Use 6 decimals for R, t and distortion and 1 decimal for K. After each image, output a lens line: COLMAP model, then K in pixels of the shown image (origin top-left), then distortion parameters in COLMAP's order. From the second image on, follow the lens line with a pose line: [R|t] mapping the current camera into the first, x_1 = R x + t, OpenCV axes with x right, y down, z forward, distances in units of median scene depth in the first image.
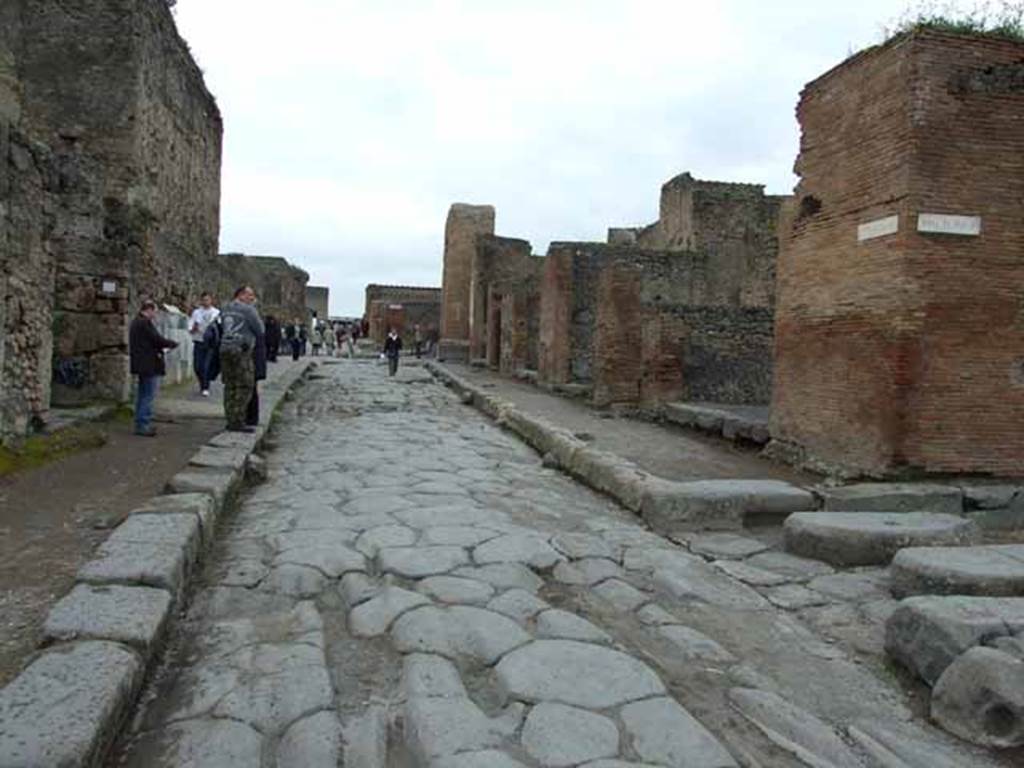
lens RADIAL K [[804.5, 0, 502.6], [0, 804.5, 383.3], [0, 0, 1]] dist [-0.048536, 0.020743]
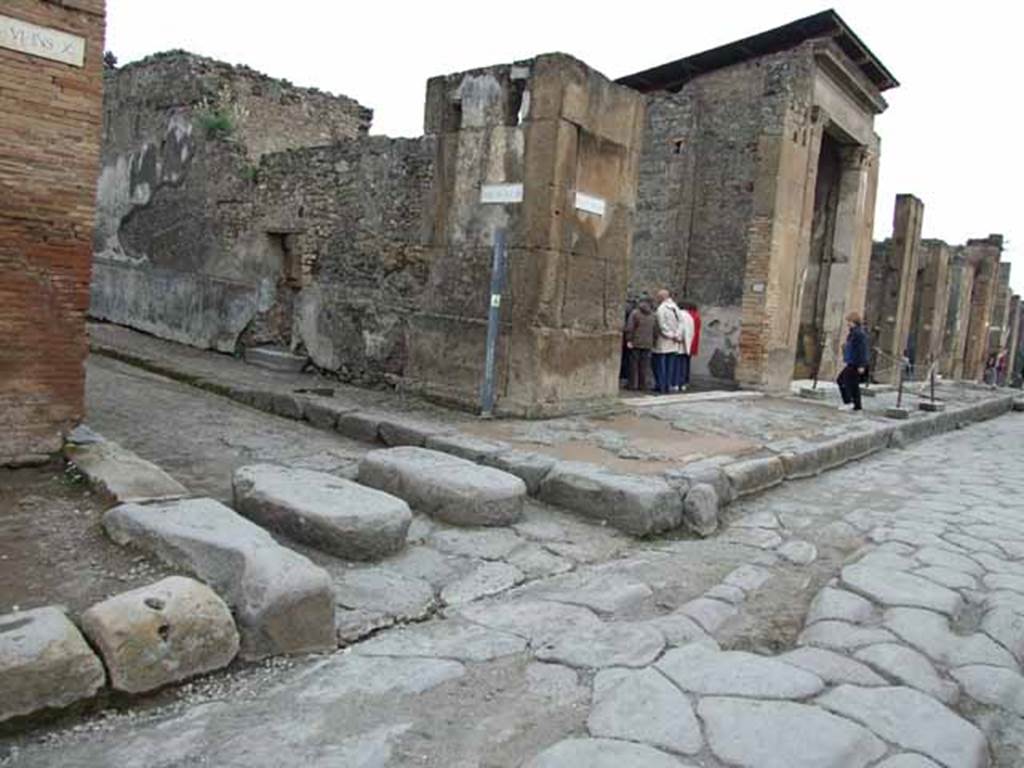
lens RADIAL K [[804.5, 0, 514.2], [0, 804.5, 382.5], [0, 0, 1]] dist [-0.048536, 0.020743]
pose [[-0.624866, -0.168901, 0.762243, -0.218058], [-0.085710, 0.985258, 0.148055, -0.063542], [-0.776013, 0.027183, -0.630131, 1.071914]]
